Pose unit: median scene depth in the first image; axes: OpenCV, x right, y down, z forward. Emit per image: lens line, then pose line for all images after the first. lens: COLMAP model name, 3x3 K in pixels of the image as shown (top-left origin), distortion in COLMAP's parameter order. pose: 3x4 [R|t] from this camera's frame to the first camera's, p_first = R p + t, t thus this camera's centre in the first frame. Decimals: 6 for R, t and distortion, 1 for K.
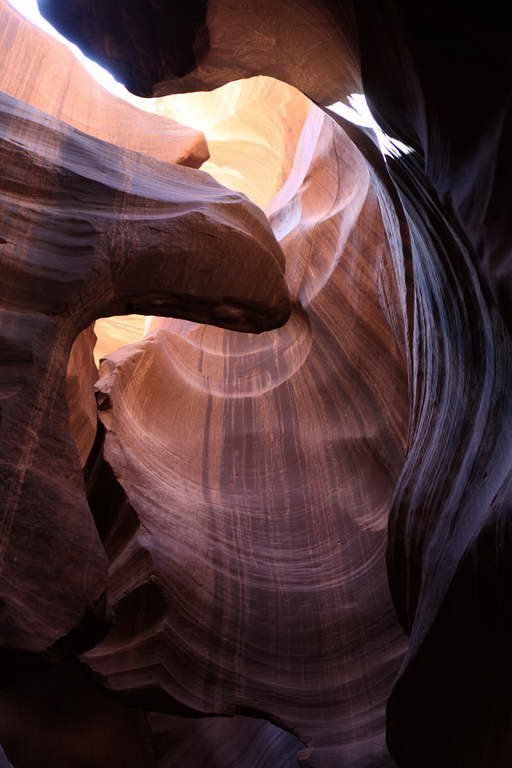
lens RADIAL K [[1040.0, 0, 256.0], [0, 1040.0, 384.0], [0, 0, 1]] dist [-0.005276, -0.008011]
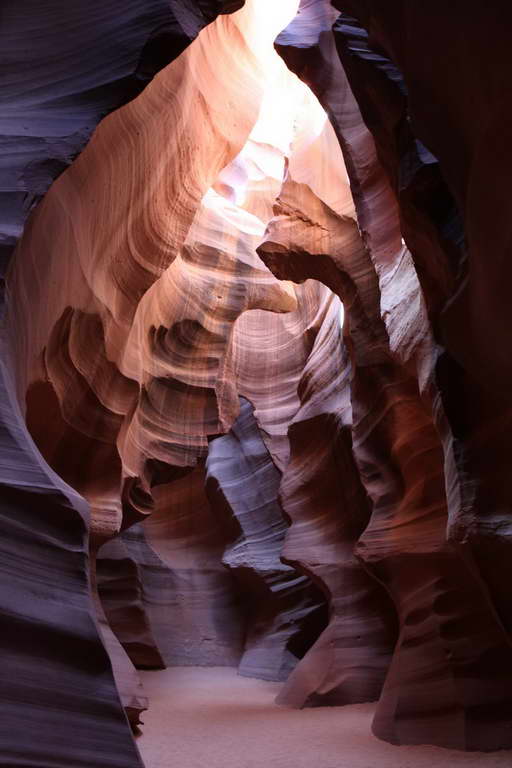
lens RADIAL K [[800.8, 0, 256.0], [0, 800.8, 384.0], [0, 0, 1]] dist [0.004012, 0.000179]
pose [[0.955141, 0.156957, 0.251136, -0.549130], [-0.271859, 0.801041, 0.533316, -0.970097], [-0.117463, -0.577666, 0.807778, -0.885662]]
